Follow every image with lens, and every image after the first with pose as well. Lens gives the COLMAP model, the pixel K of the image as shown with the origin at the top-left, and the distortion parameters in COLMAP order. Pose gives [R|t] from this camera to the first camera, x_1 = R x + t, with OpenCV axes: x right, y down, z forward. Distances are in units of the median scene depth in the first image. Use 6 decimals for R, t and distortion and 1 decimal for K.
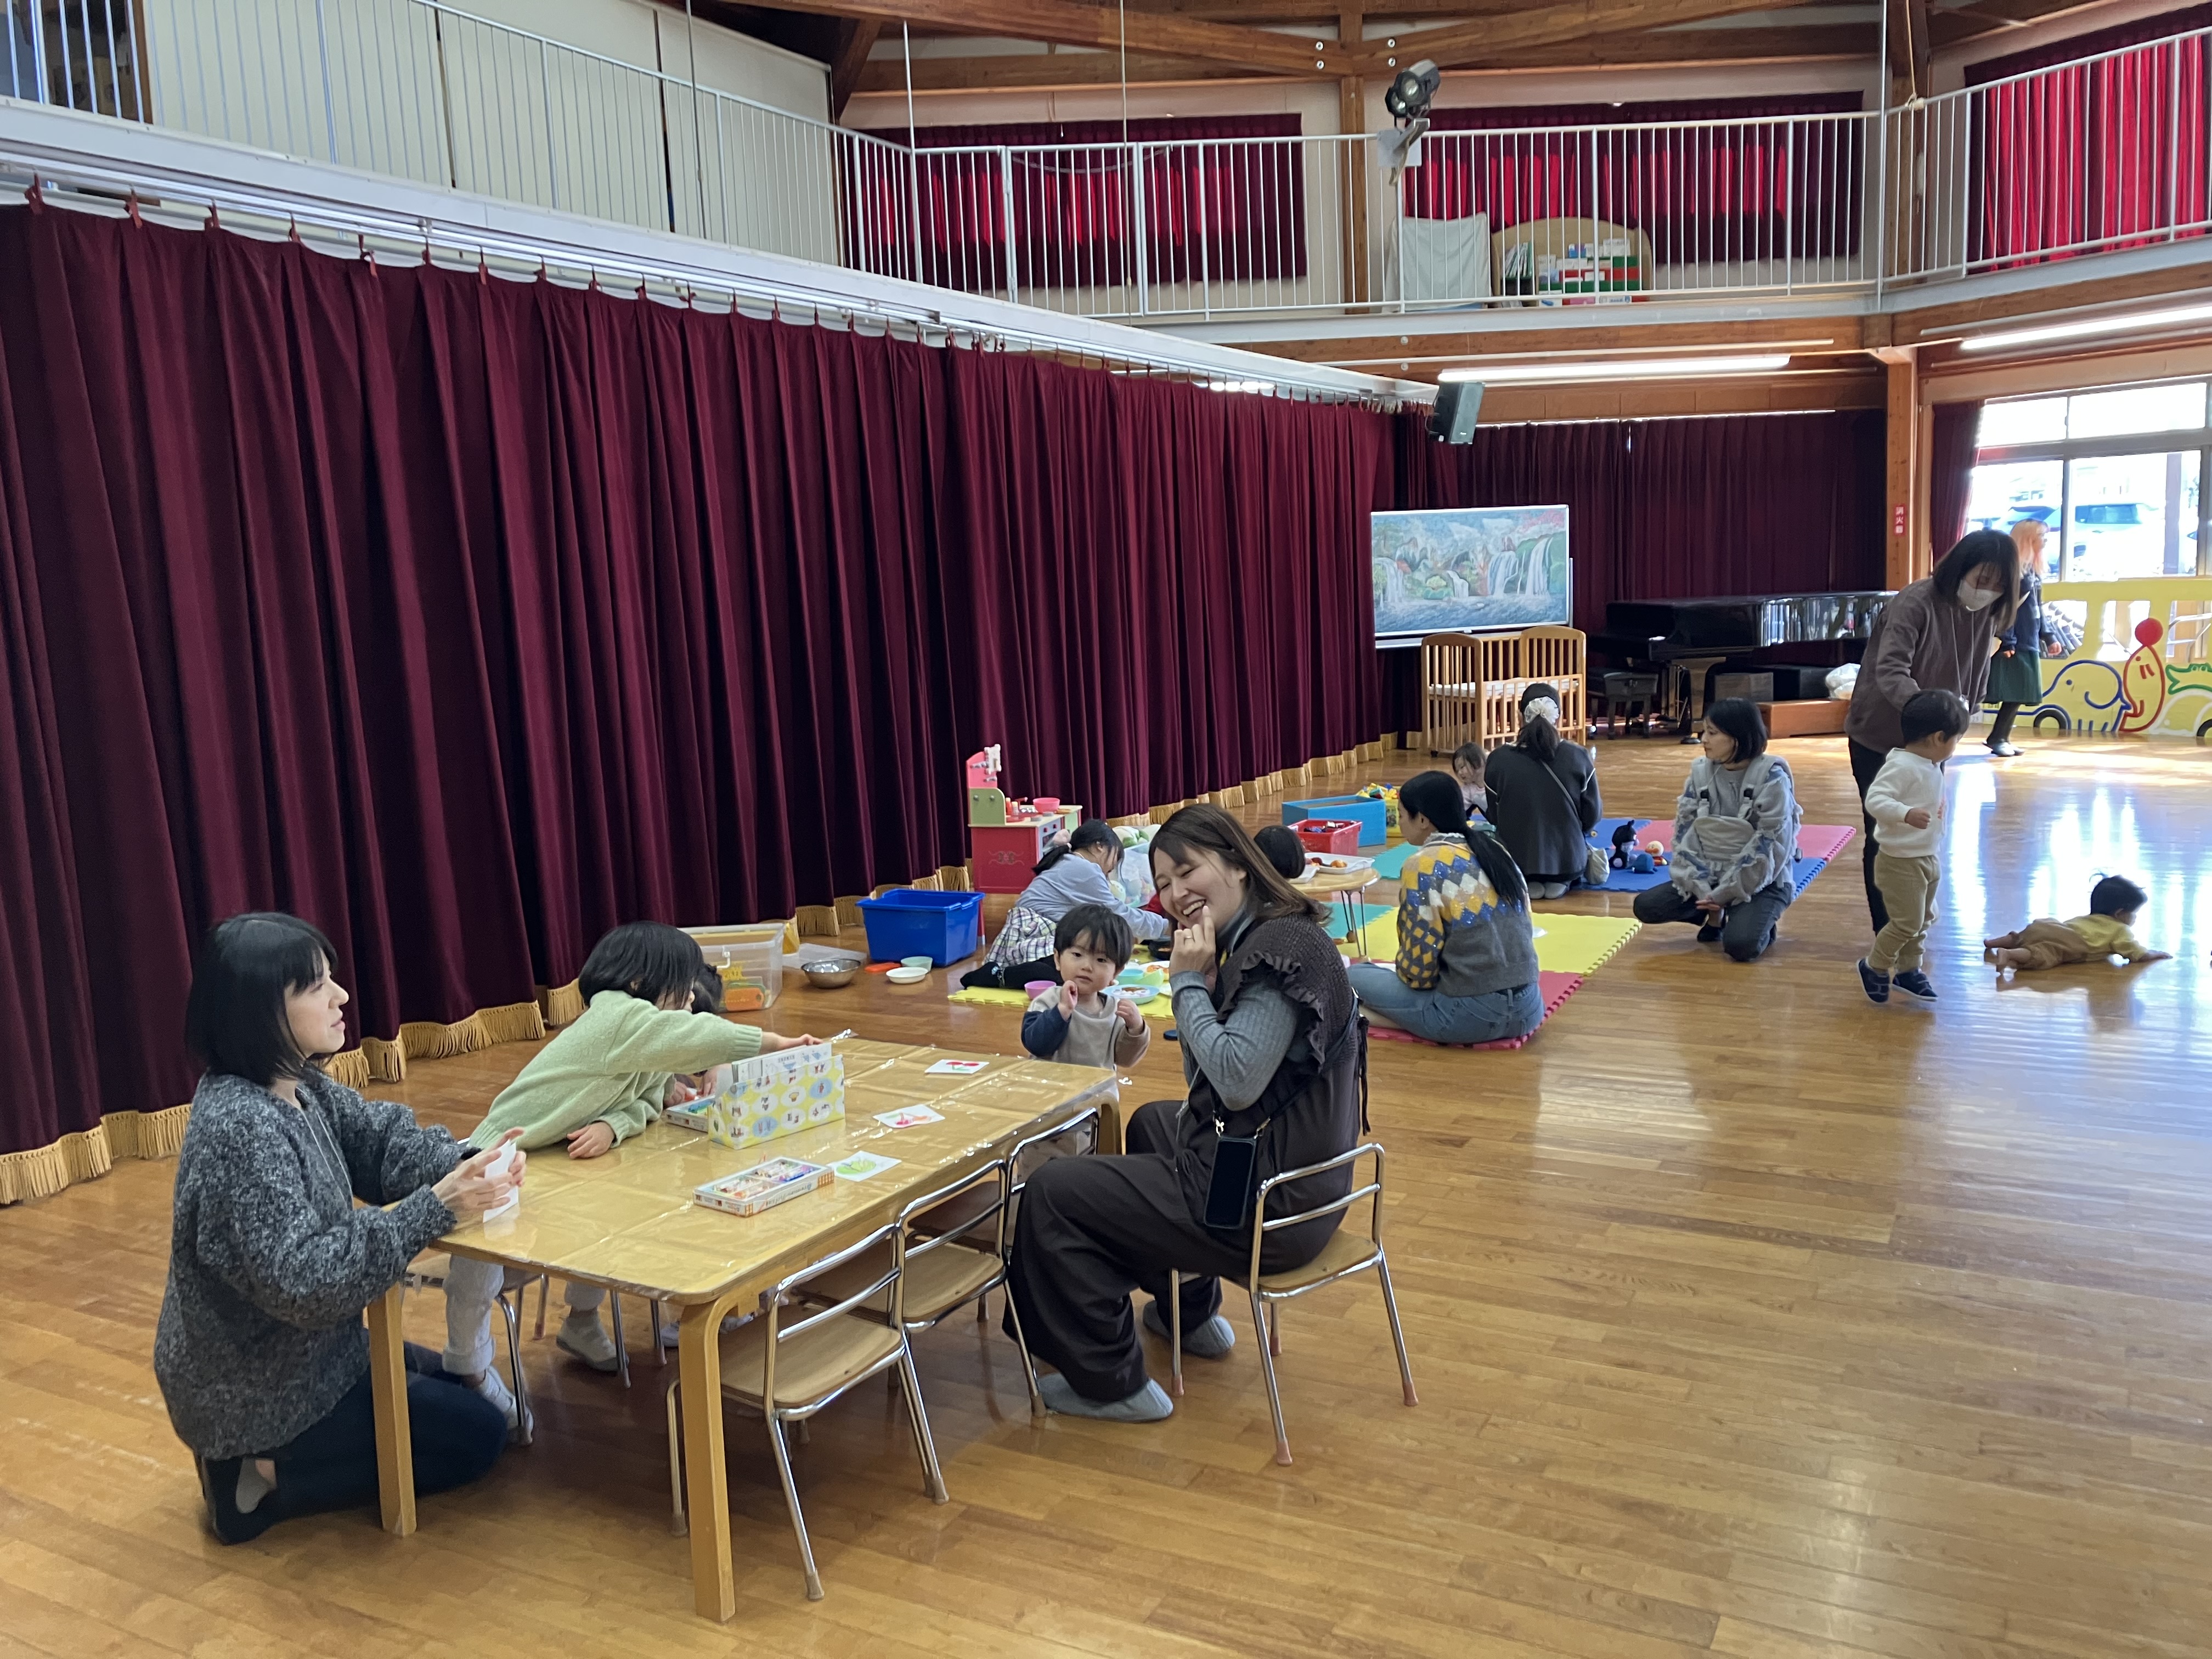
lens RADIAL K [[1905.0, 0, 1060.8], [0, 1905.0, 827.3], [0, 0, 1]] dist [0.010443, 0.023836]
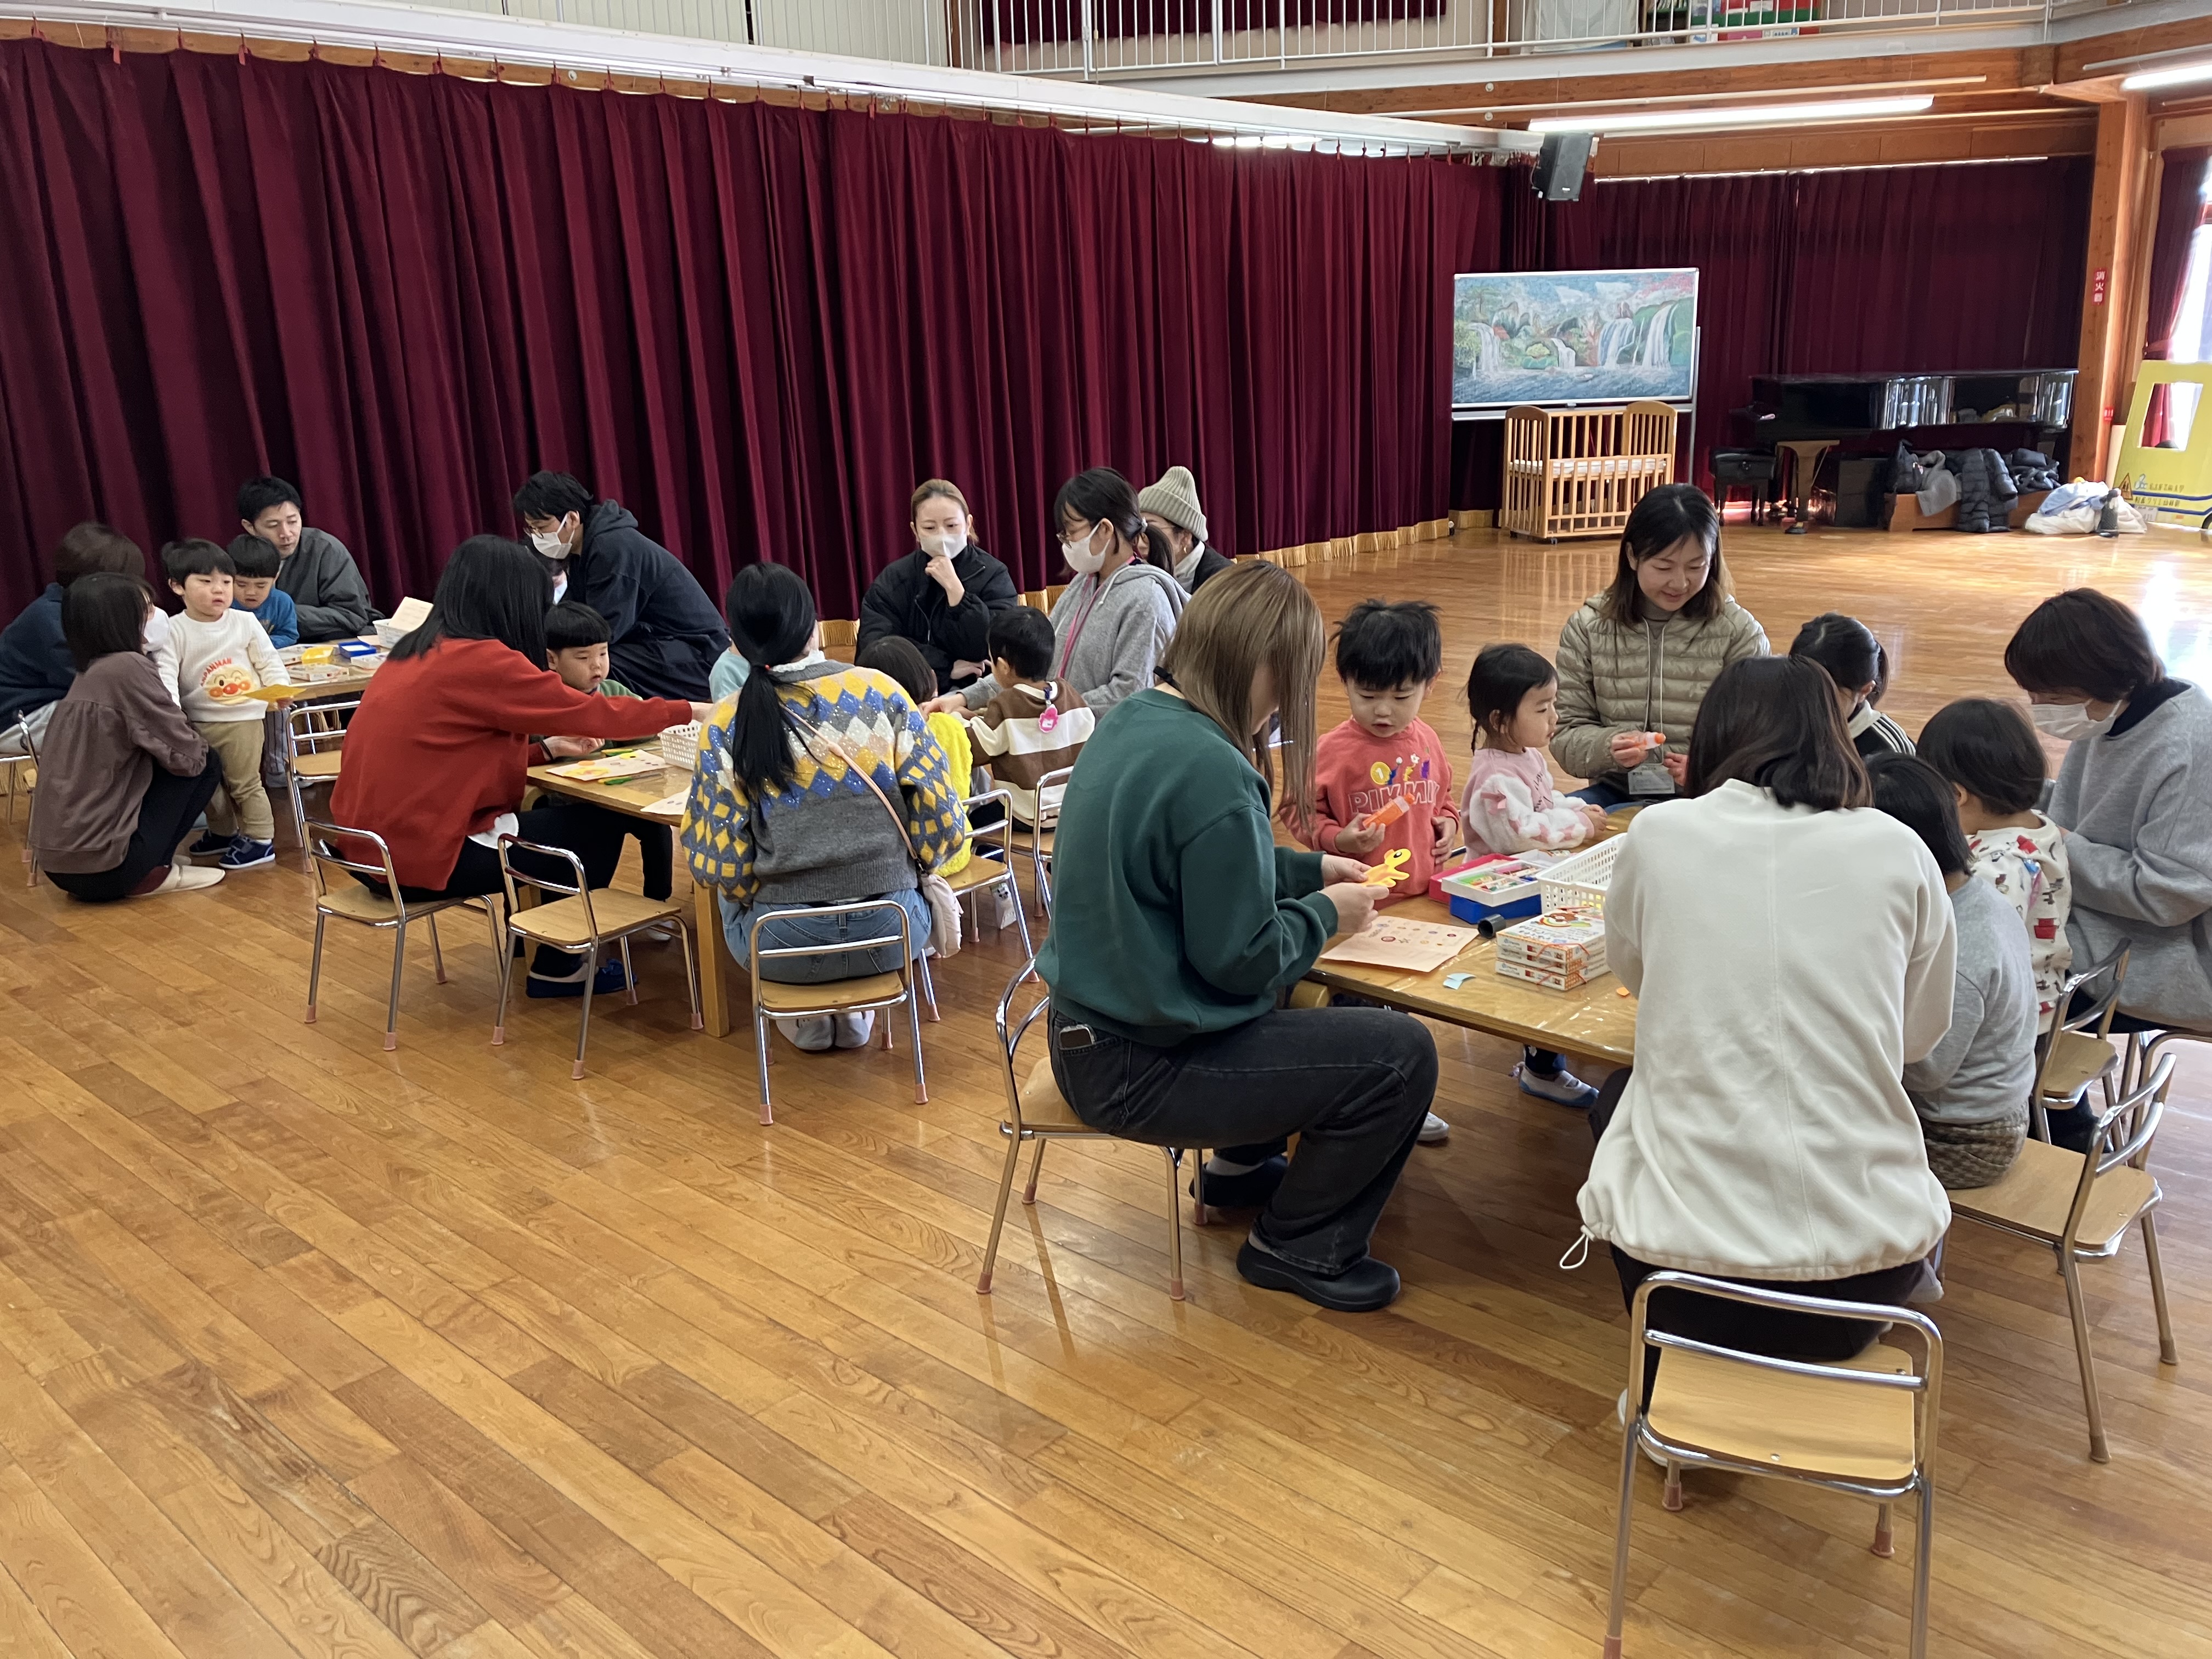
lens RADIAL K [[1905.0, 0, 1060.8], [0, 1905.0, 827.3], [0, 0, 1]] dist [0.010443, 0.023836]
pose [[0.963684, 0.083679, -0.253596, 0.230145], [-0.050923, 0.989795, 0.133091, -0.007974], [0.262145, -0.115344, 0.958111, -0.000422]]
